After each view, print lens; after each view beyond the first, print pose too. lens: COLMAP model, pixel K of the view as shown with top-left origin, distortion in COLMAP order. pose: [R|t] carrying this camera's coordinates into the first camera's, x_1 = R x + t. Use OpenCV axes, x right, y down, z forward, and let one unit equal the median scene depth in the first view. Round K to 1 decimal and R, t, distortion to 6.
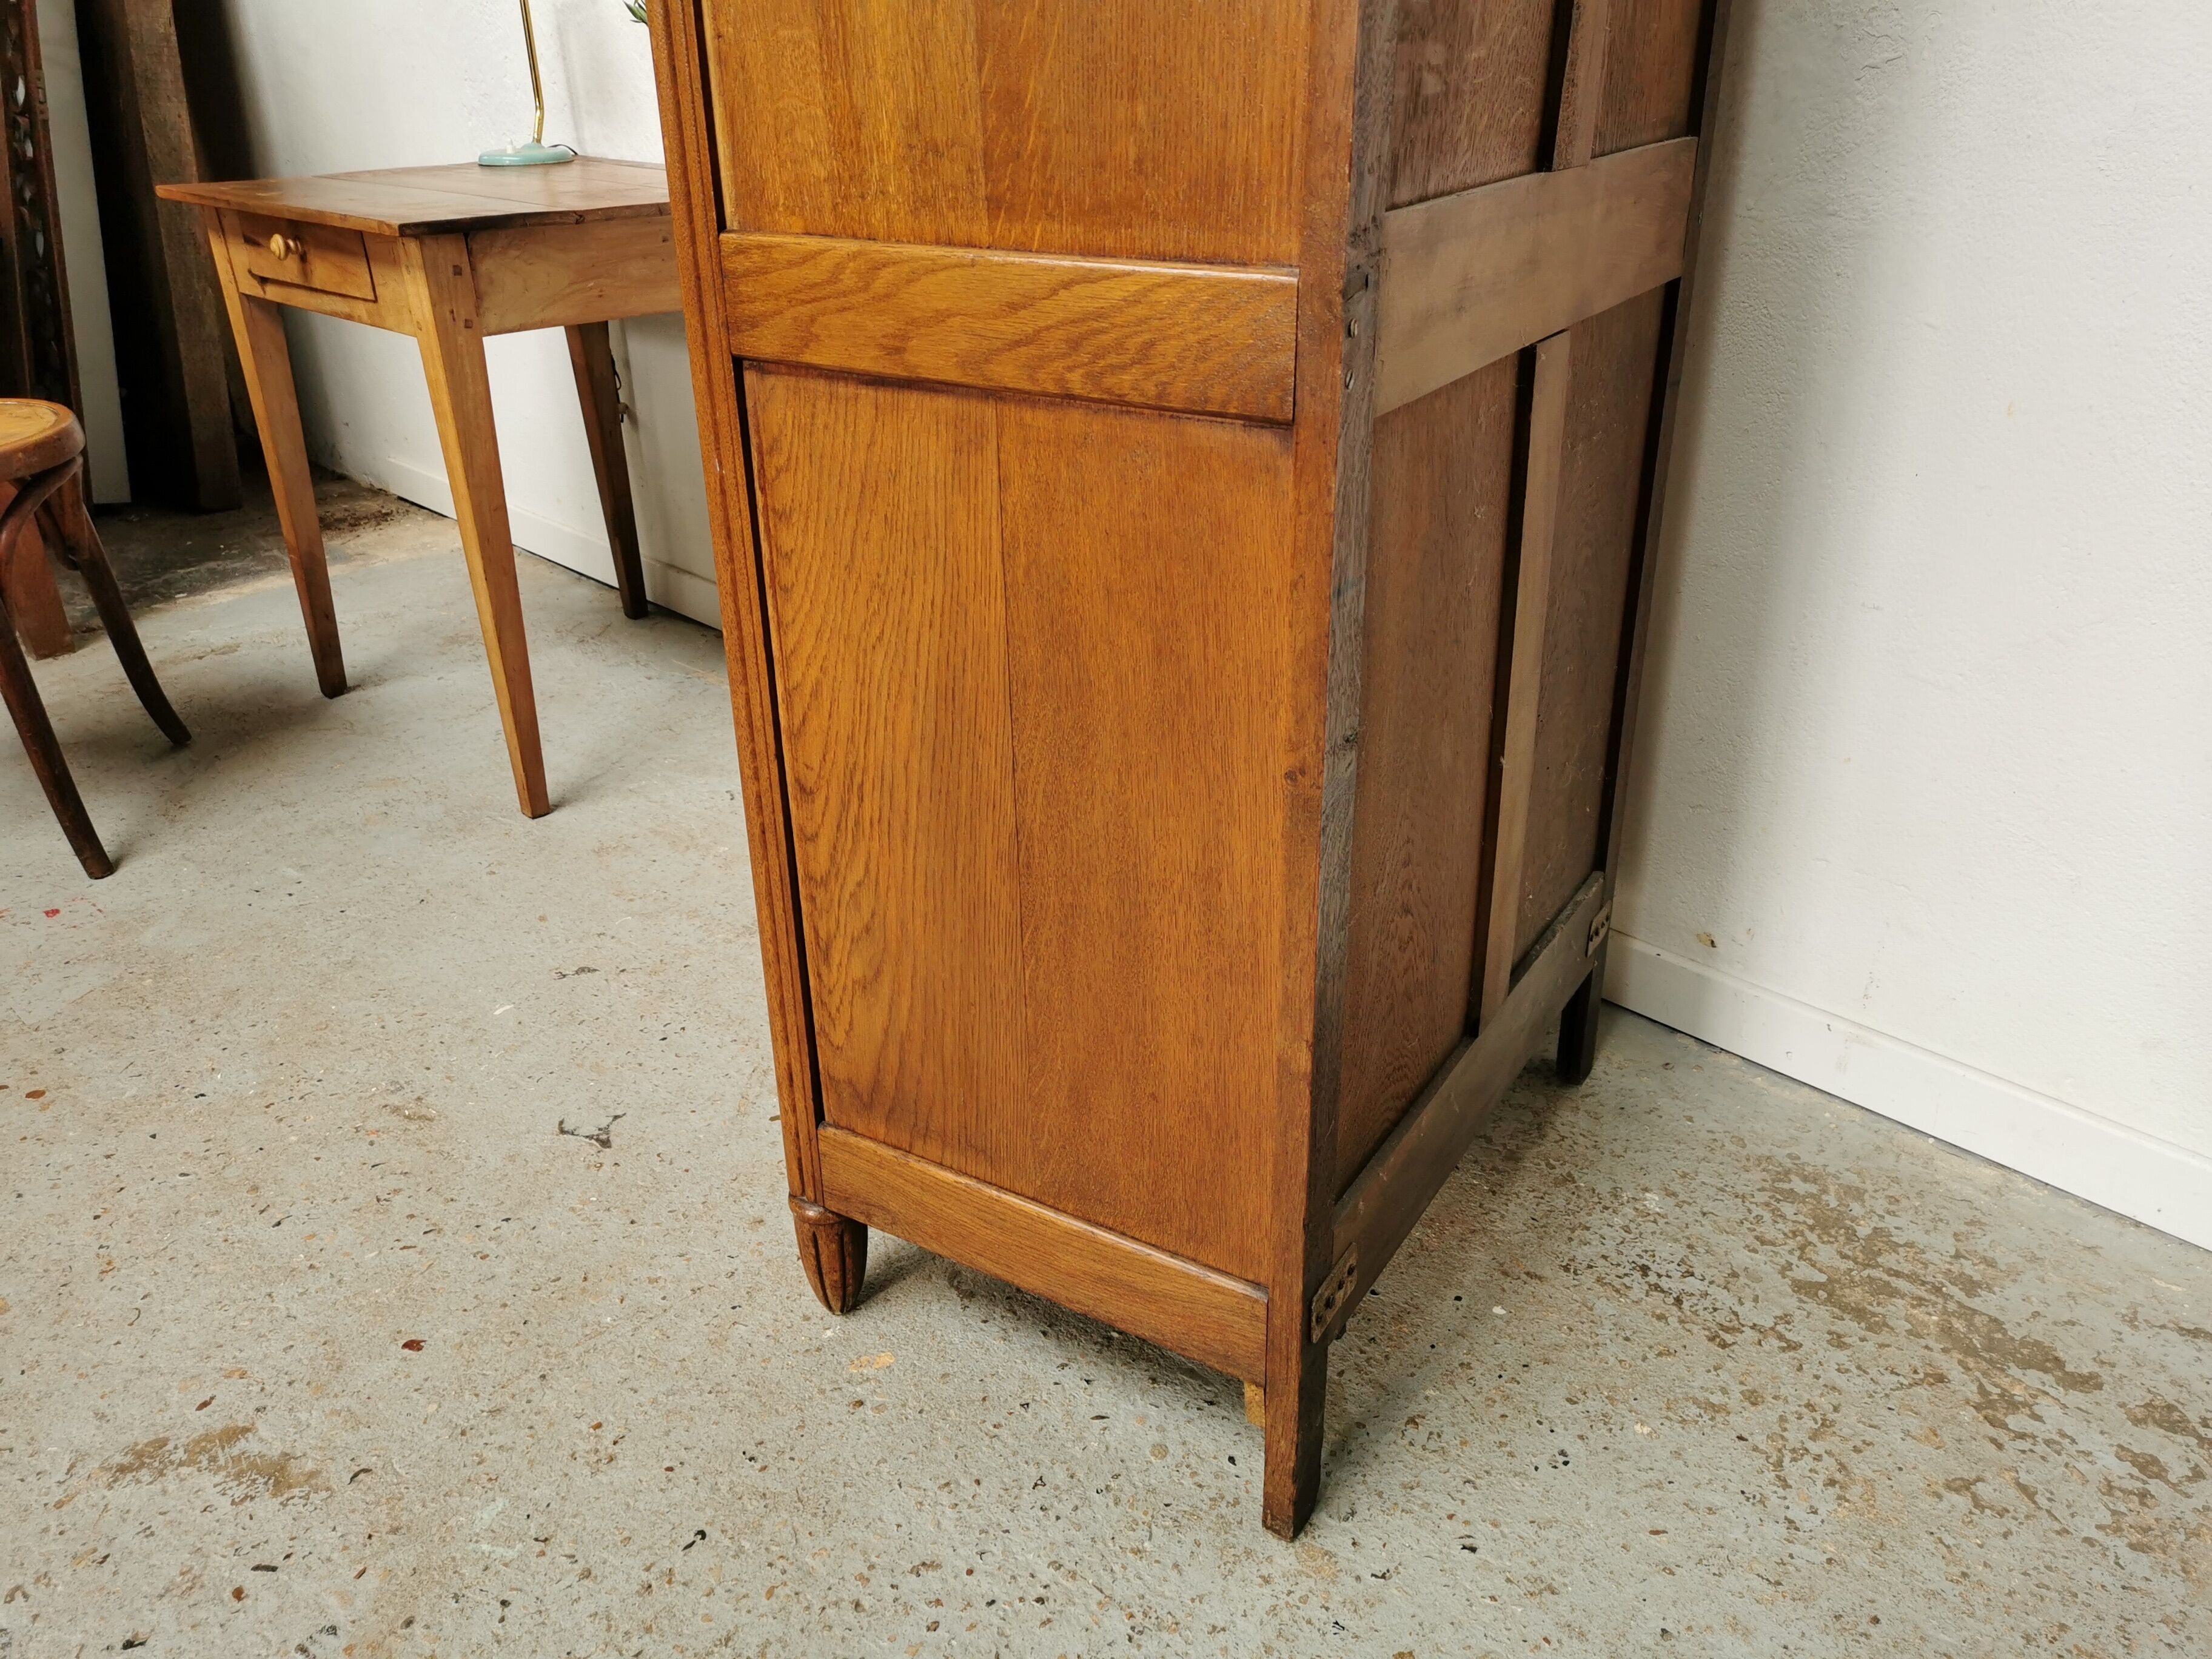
lens RADIAL K [[1701.3, 0, 1101.6], [0, 1701.3, 836.2], [0, 0, 1]] dist [0.067451, -0.069506]
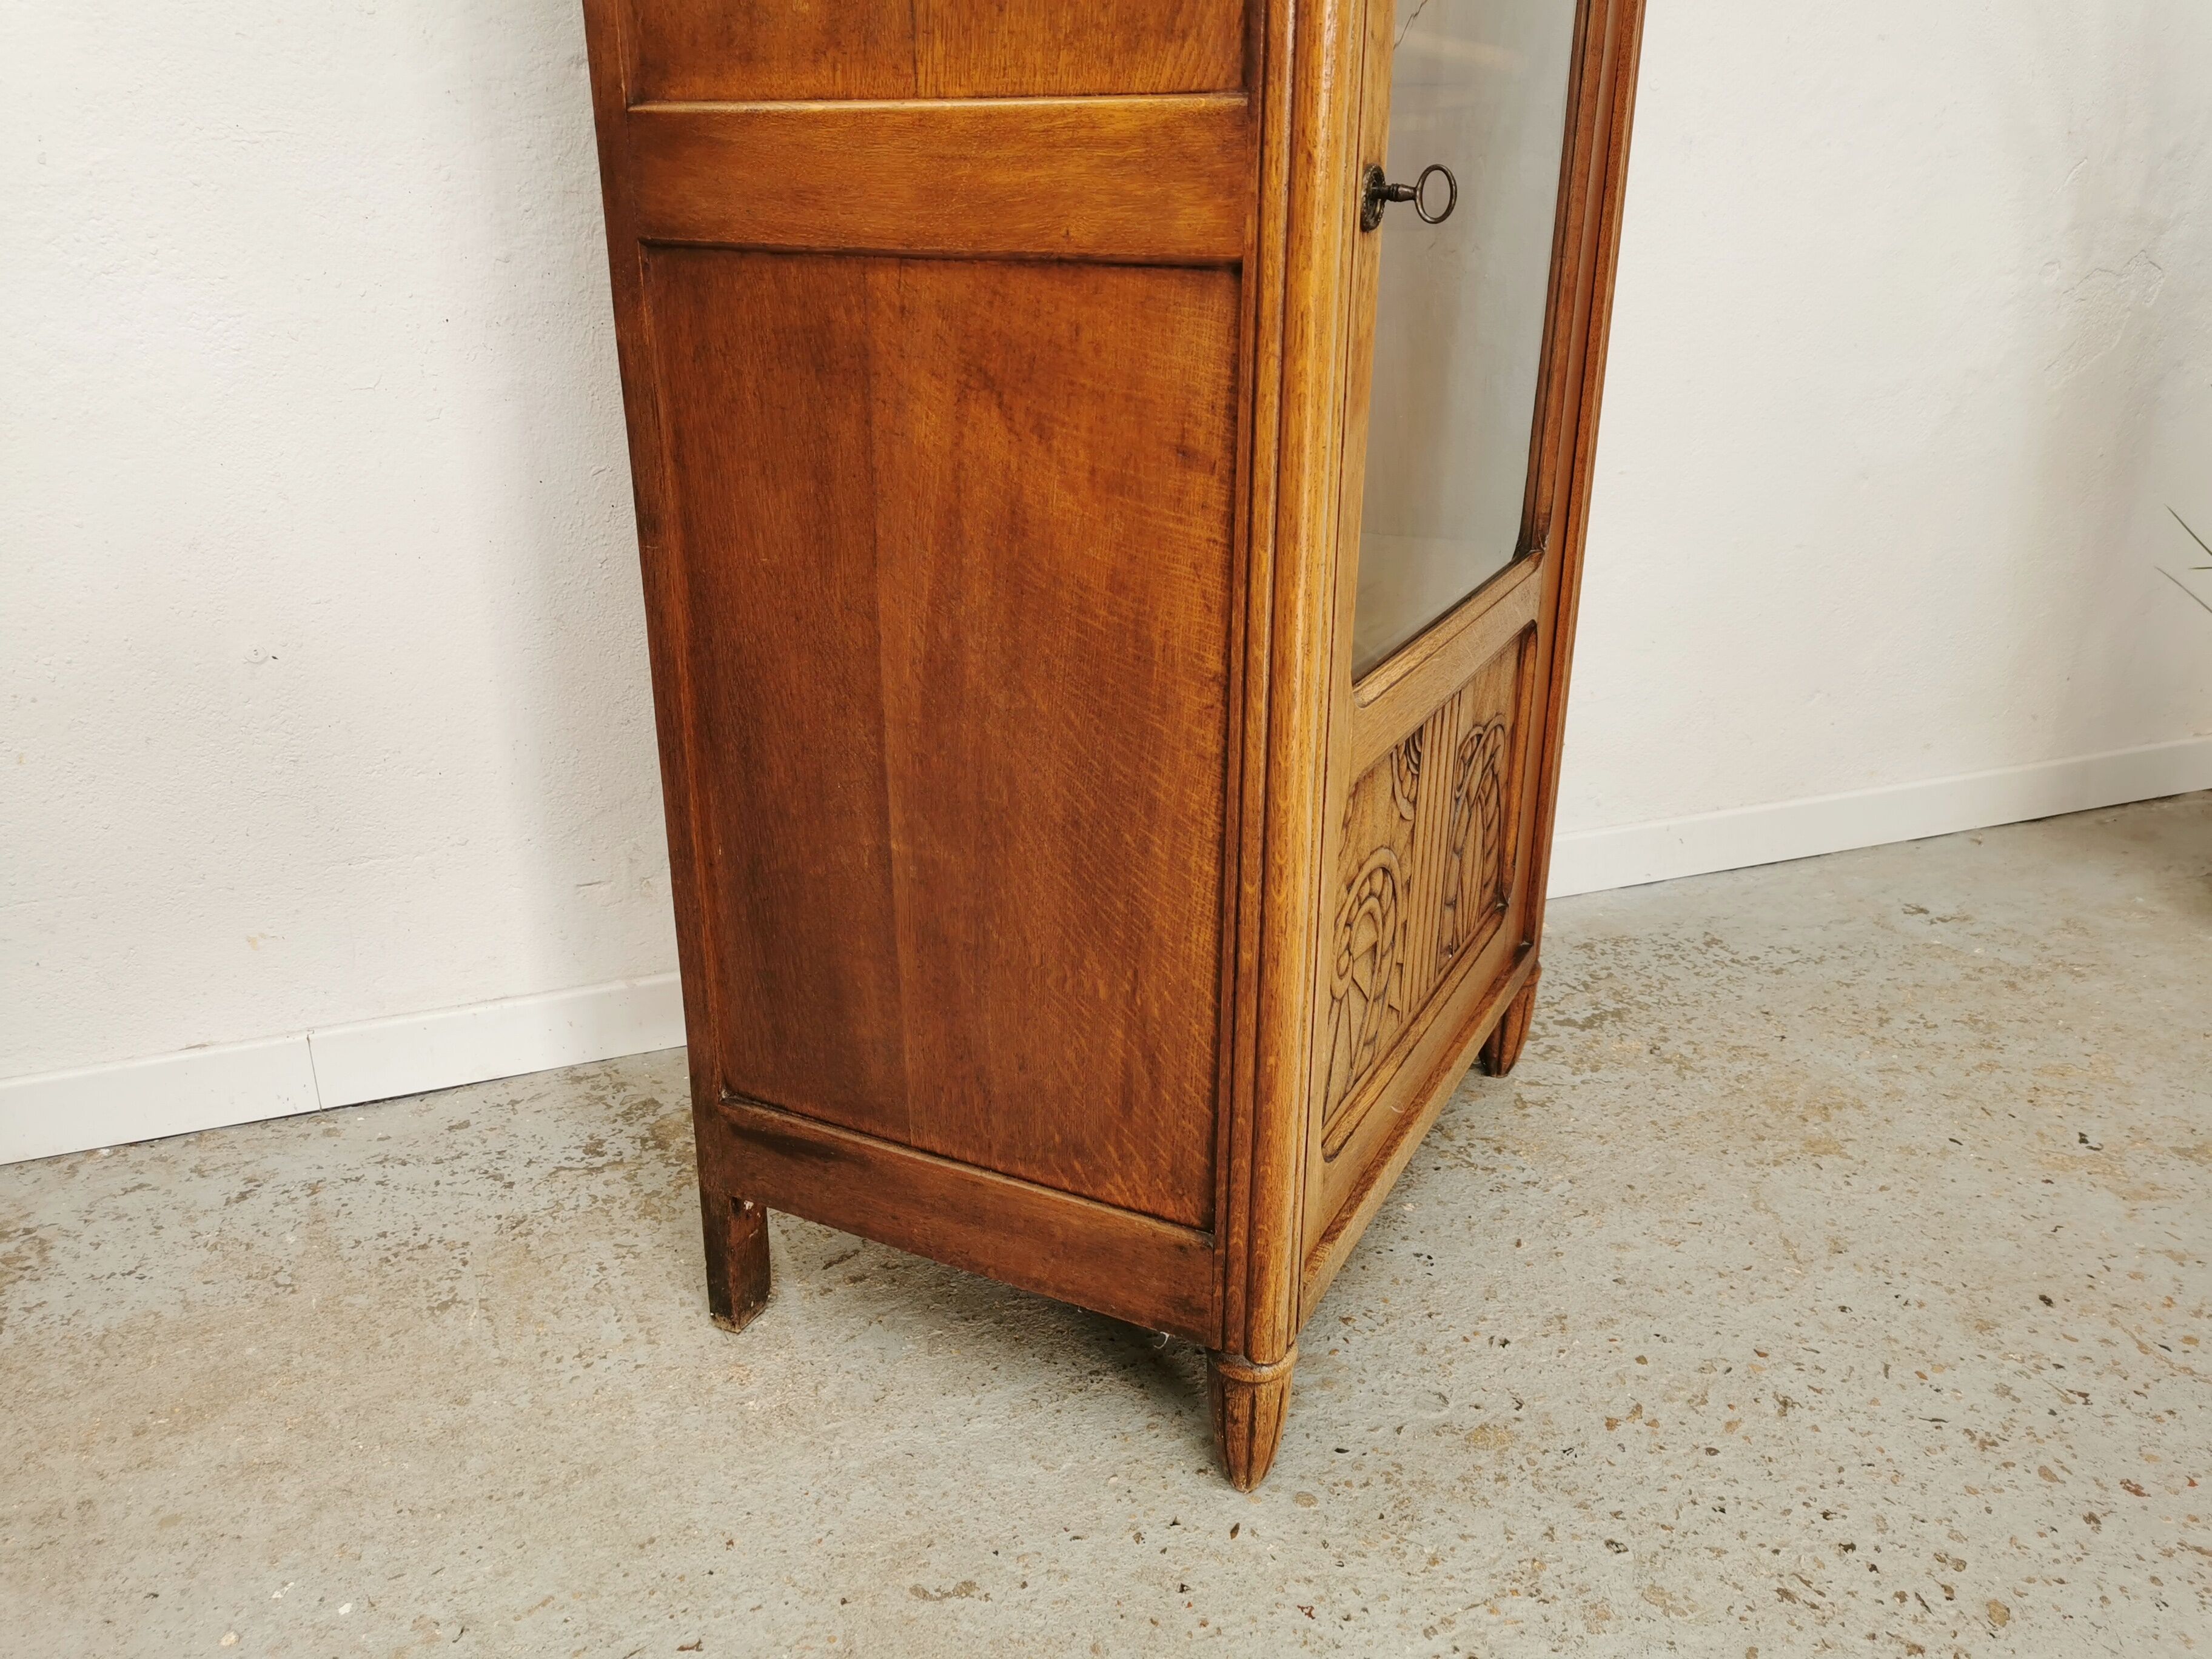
lens RADIAL K [[1699.7, 0, 1106.0], [0, 1699.7, 829.5], [0, 0, 1]] dist [0.078889, -0.085983]
pose [[0.393824, -0.312468, 0.864446, -0.539486], [0.406918, 0.902540, 0.140854, -0.096460], [-0.824209, 0.296287, 0.482590, 0.451950]]
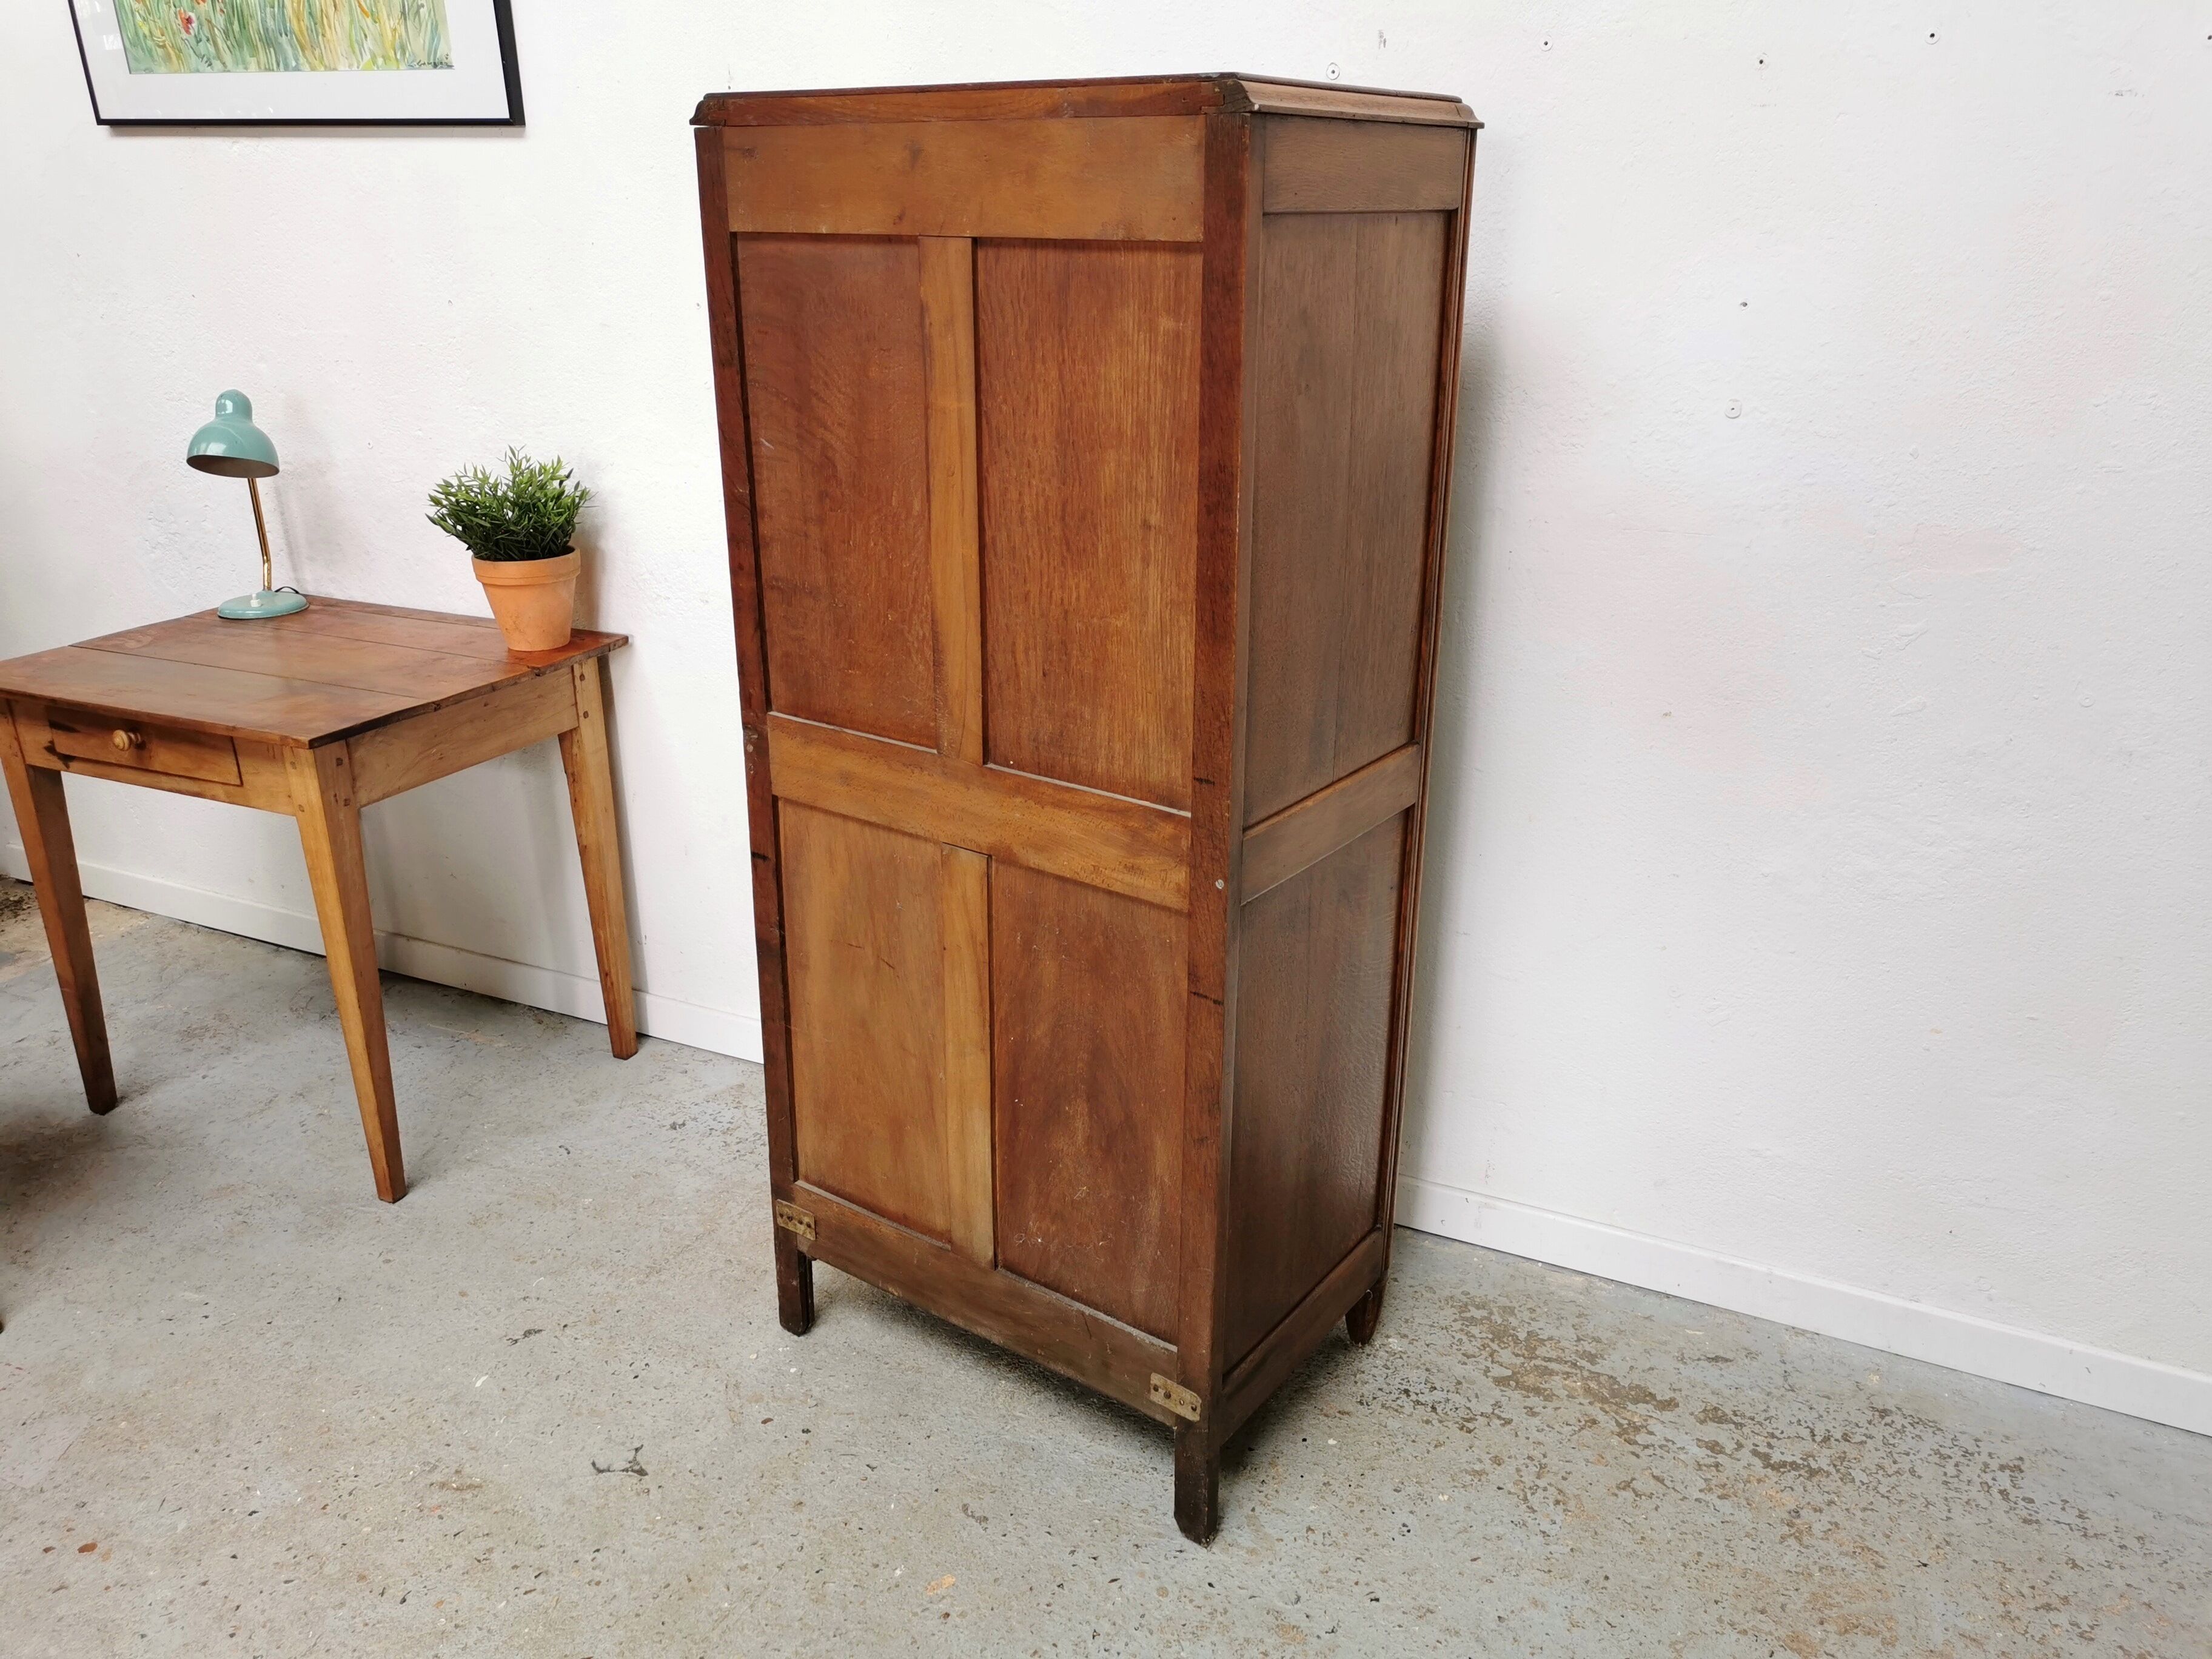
lens RADIAL K [[1699.7, 0, 1106.0], [0, 1699.7, 829.5], [0, 0, 1]] dist [0.078889, -0.085983]
pose [[0.938188, -0.109923, 0.328208, -0.344696], [0.141882, 0.987039, -0.074995, -0.148275], [-0.315710, 0.116927, 0.941624, -0.365128]]
